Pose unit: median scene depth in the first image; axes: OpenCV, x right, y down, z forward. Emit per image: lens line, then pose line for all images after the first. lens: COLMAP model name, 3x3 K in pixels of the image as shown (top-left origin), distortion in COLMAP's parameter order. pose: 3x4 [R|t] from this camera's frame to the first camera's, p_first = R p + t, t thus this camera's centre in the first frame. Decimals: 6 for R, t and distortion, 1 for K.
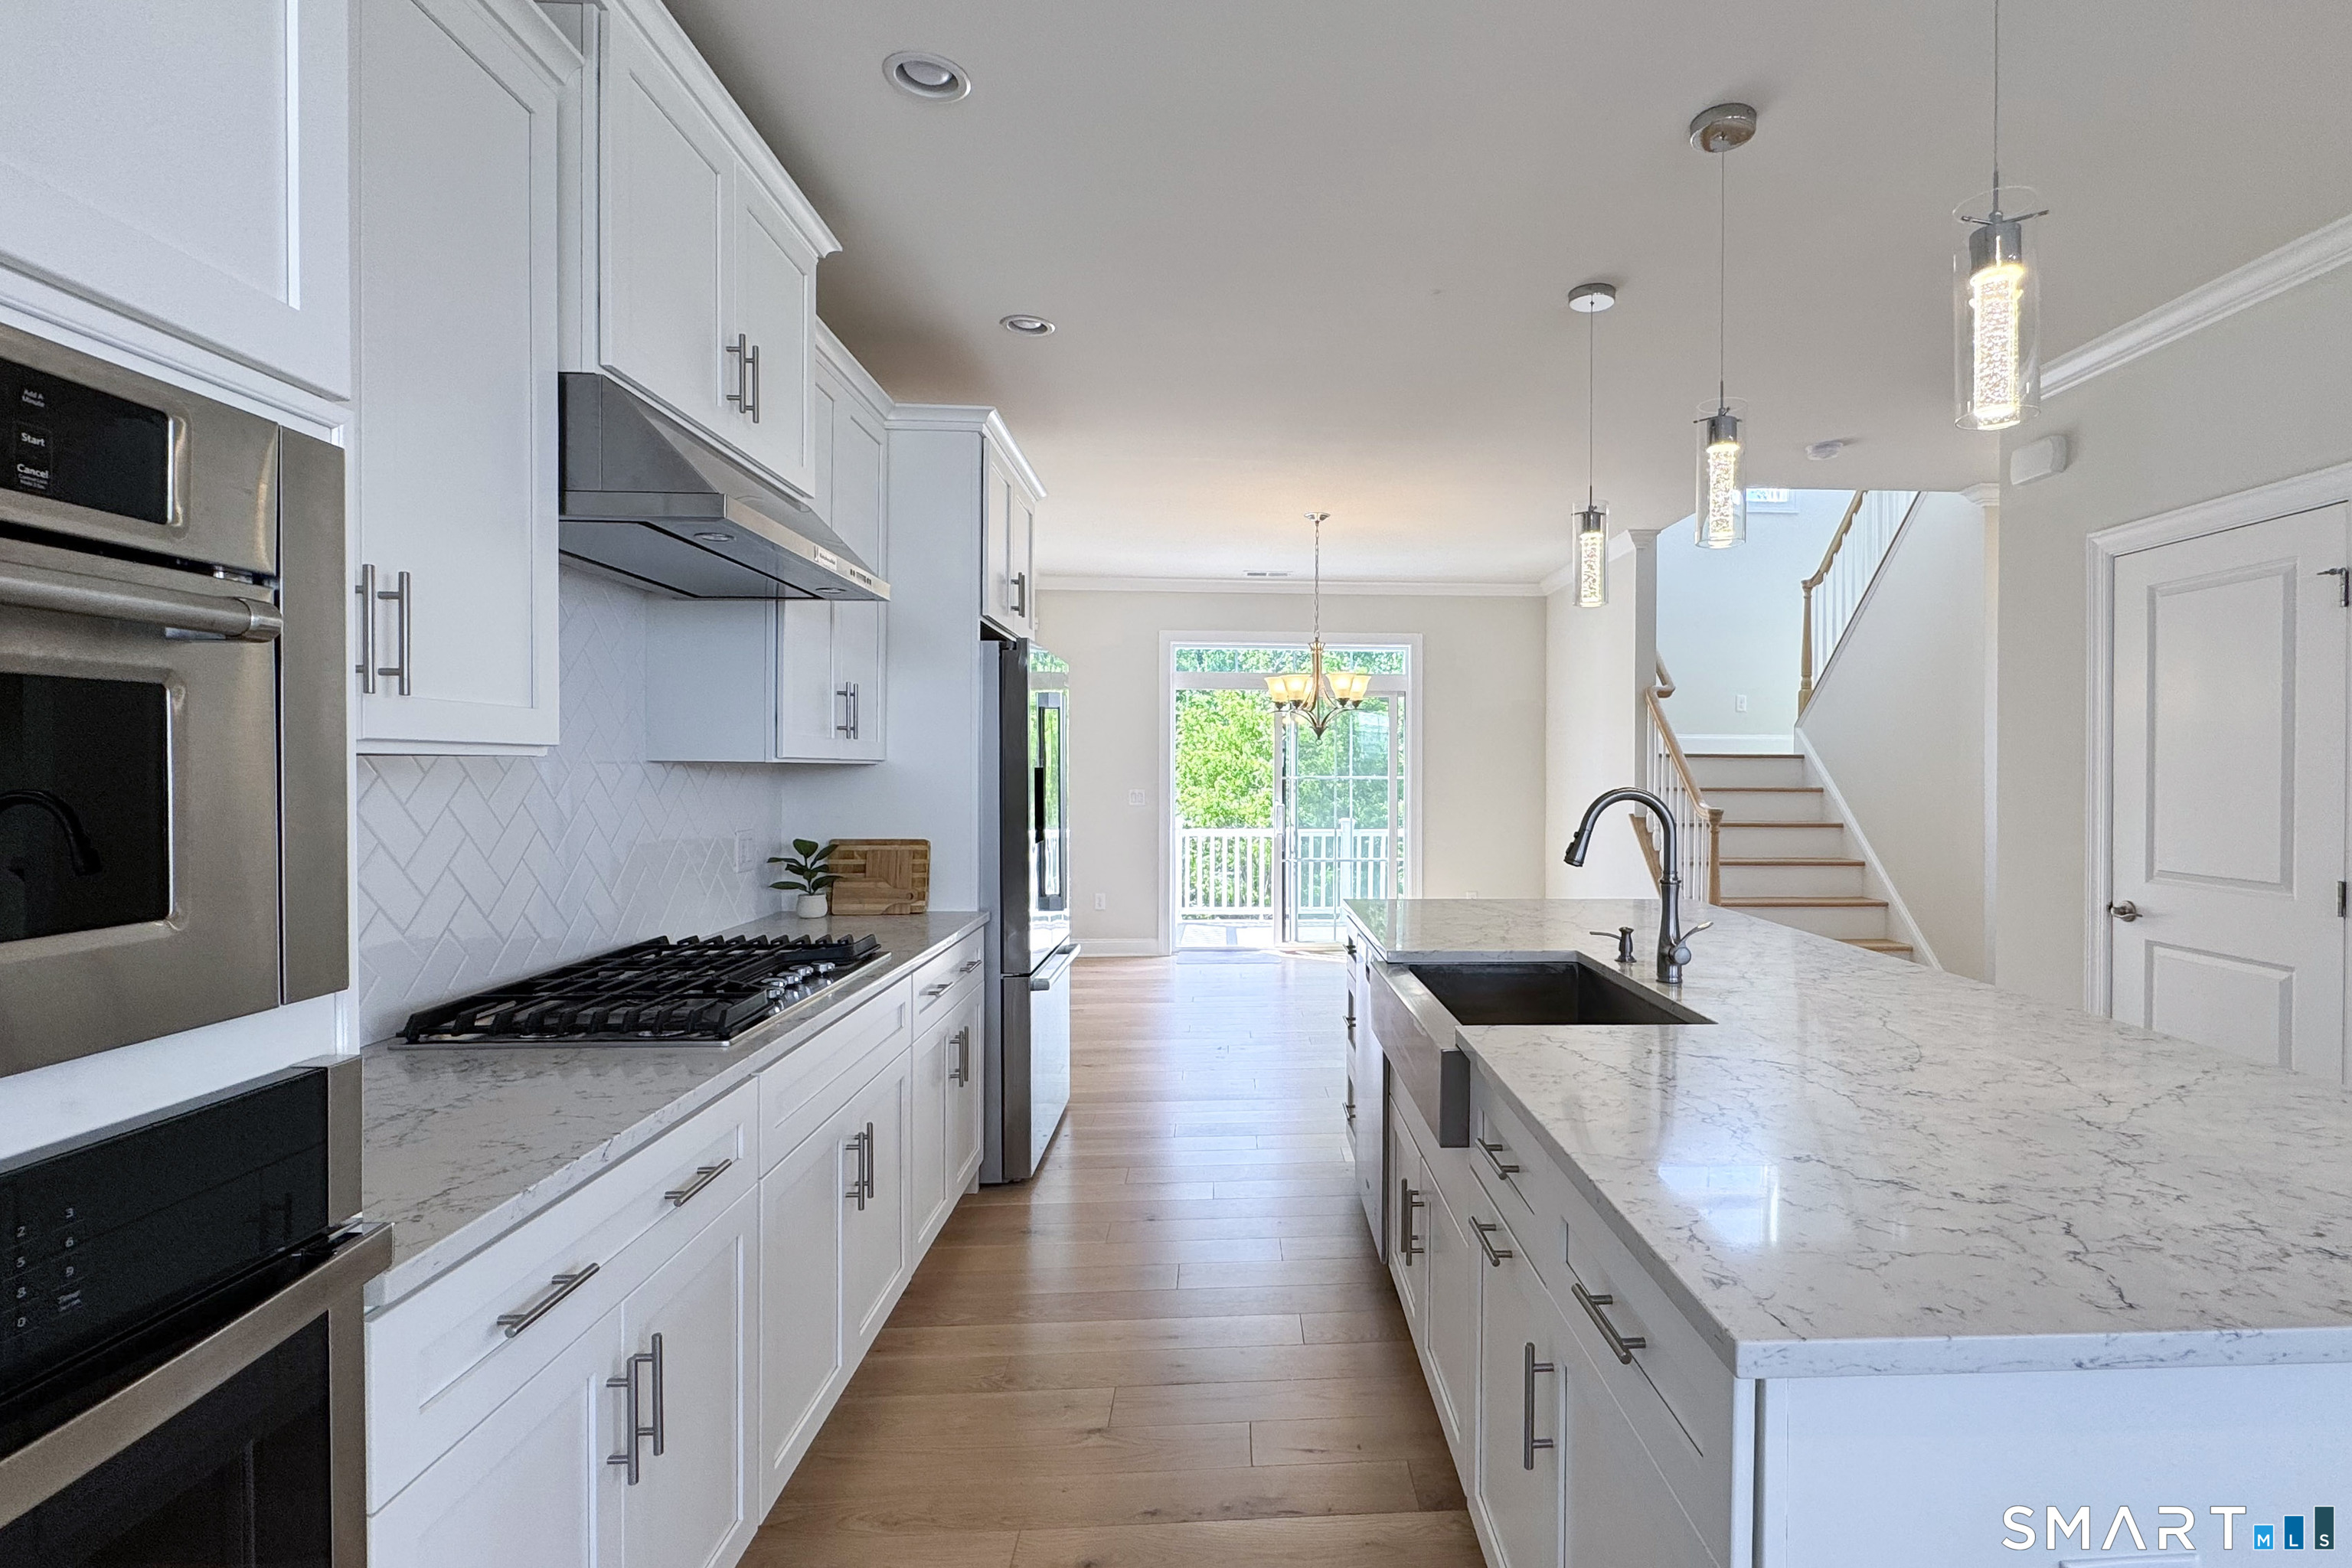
lens RADIAL K [[1088.5, 0, 1298.8], [0, 1088.5, 772.1], [0, 0, 1]] dist [-0.001674, 0.000495]
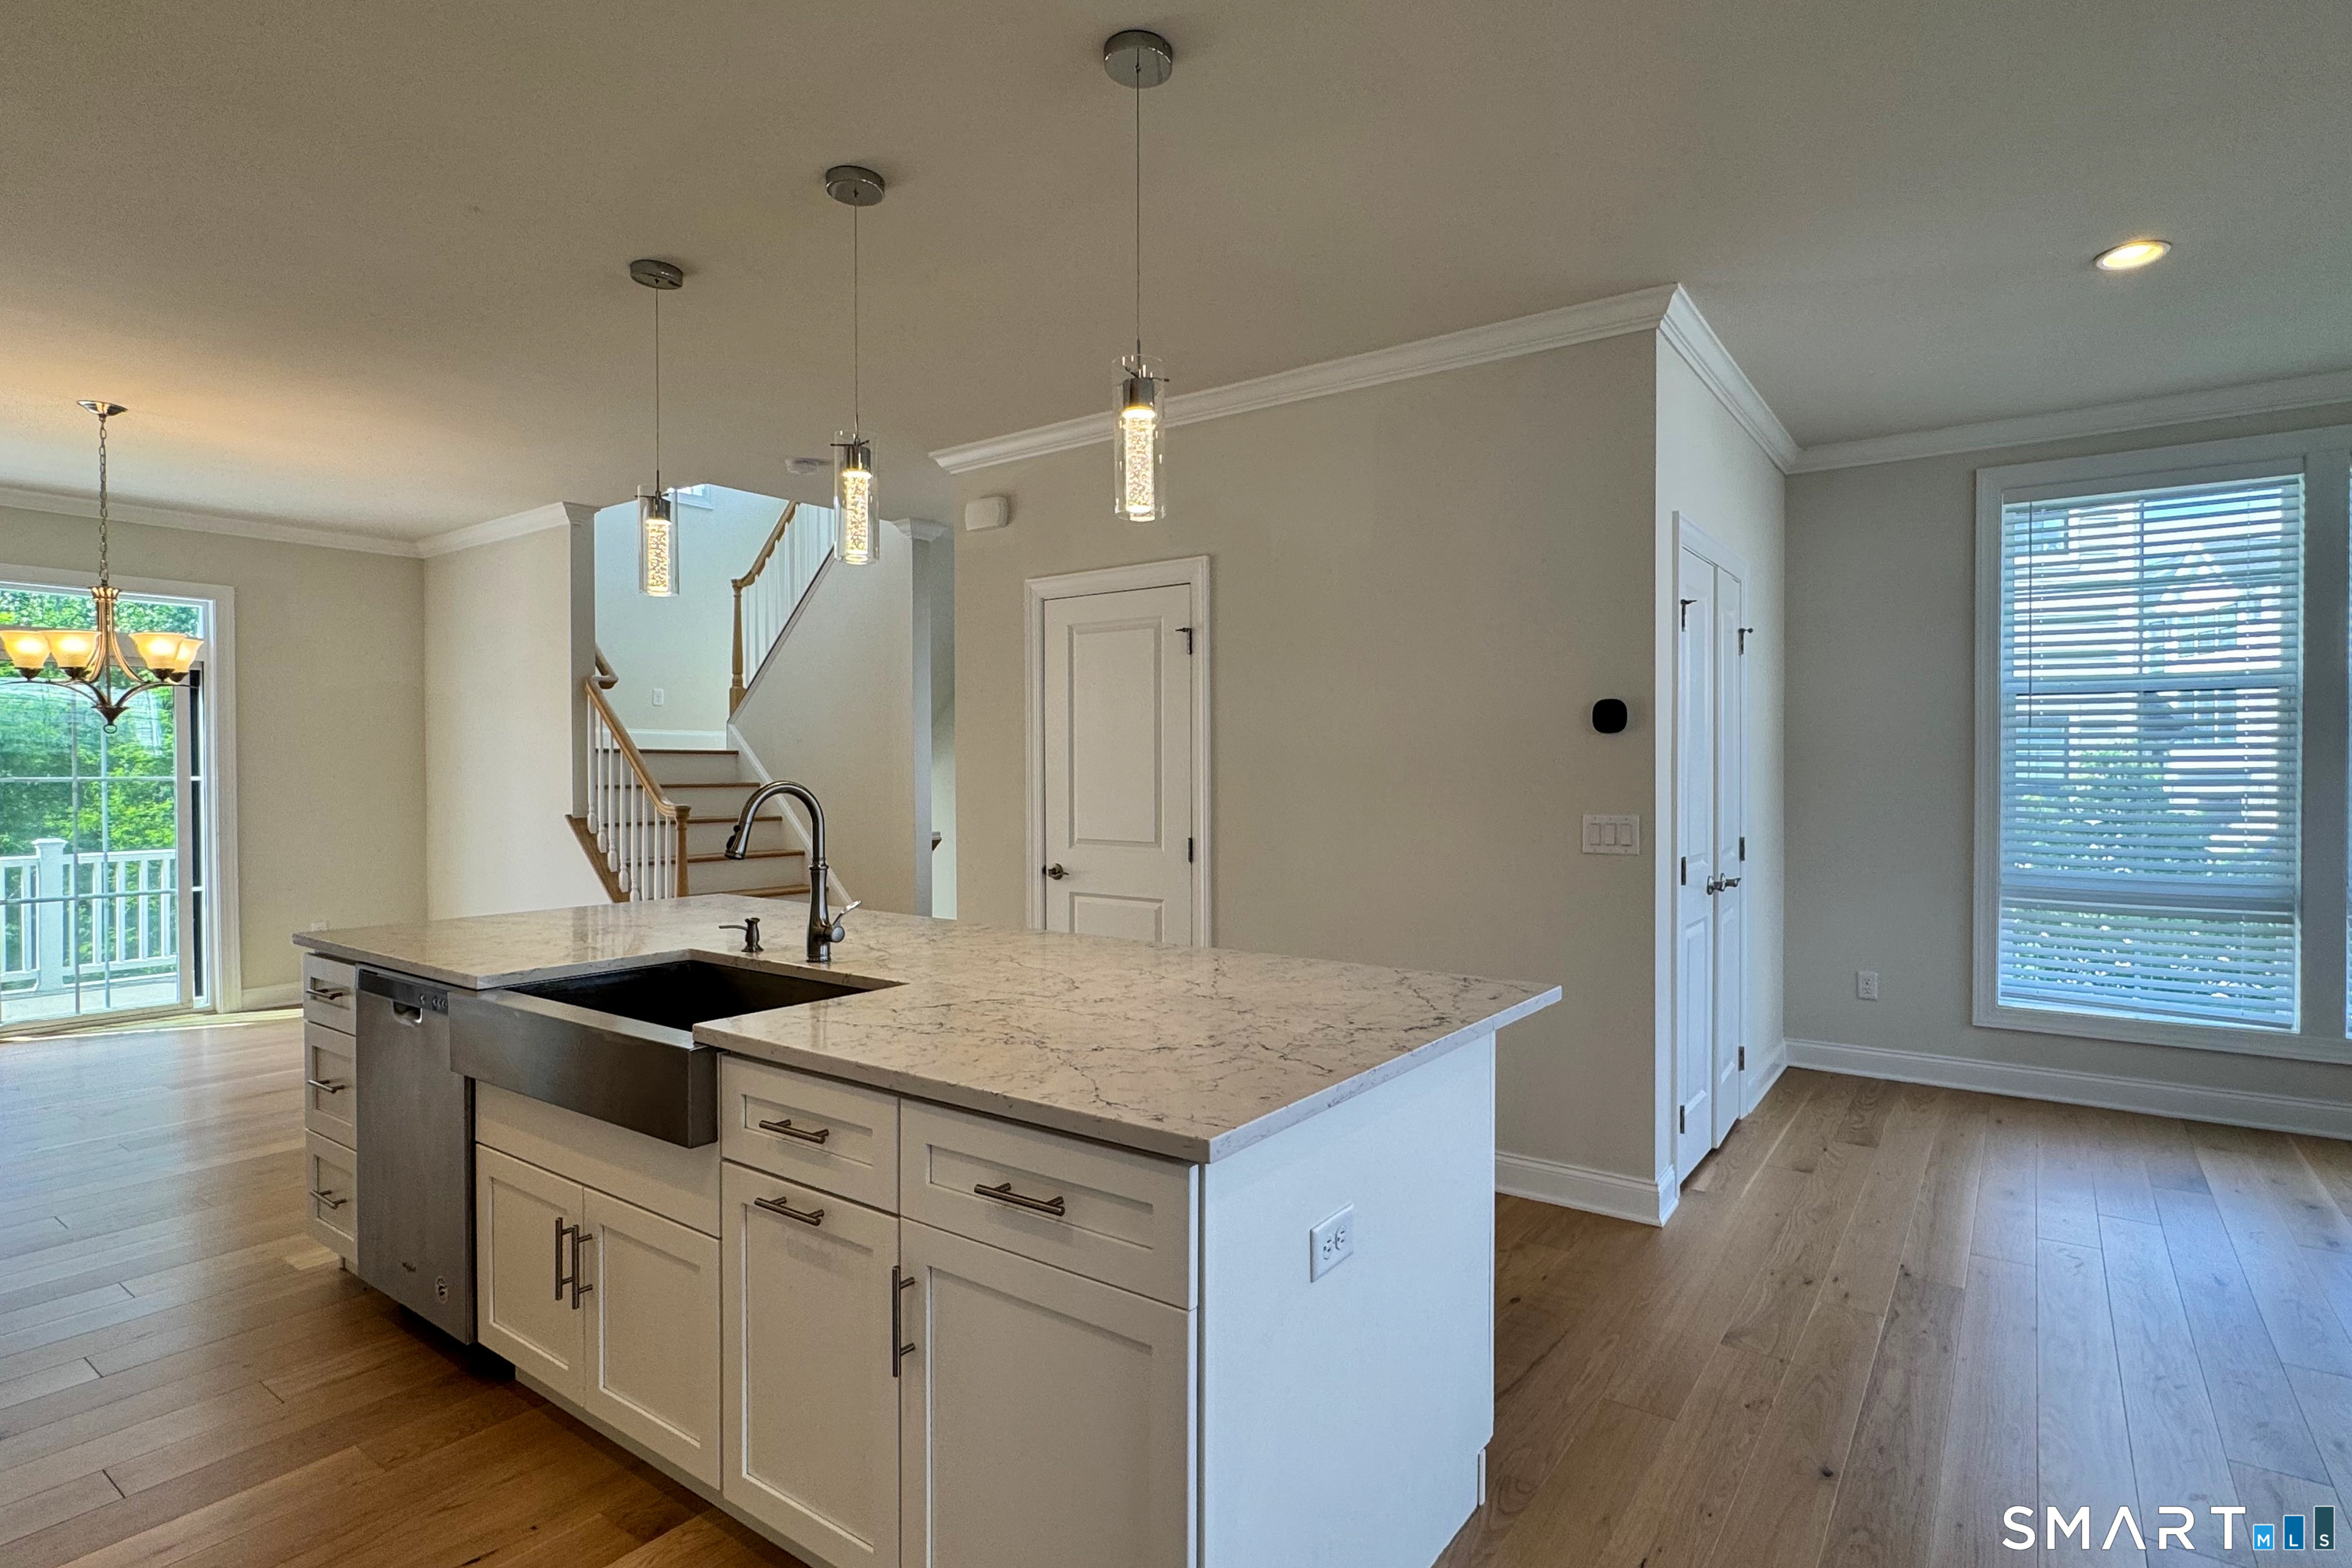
lens RADIAL K [[1167.1, 0, 1129.2], [0, 1167.1, 782.1], [0, 0, 1]] dist [-0.001085, 0.000436]
pose [[0.660426, -0.013182, 0.750775, -0.141264], [0.004810, 0.999900, 0.013325, 0.000707], [-0.750875, -0.005189, 0.660423, 0.002339]]
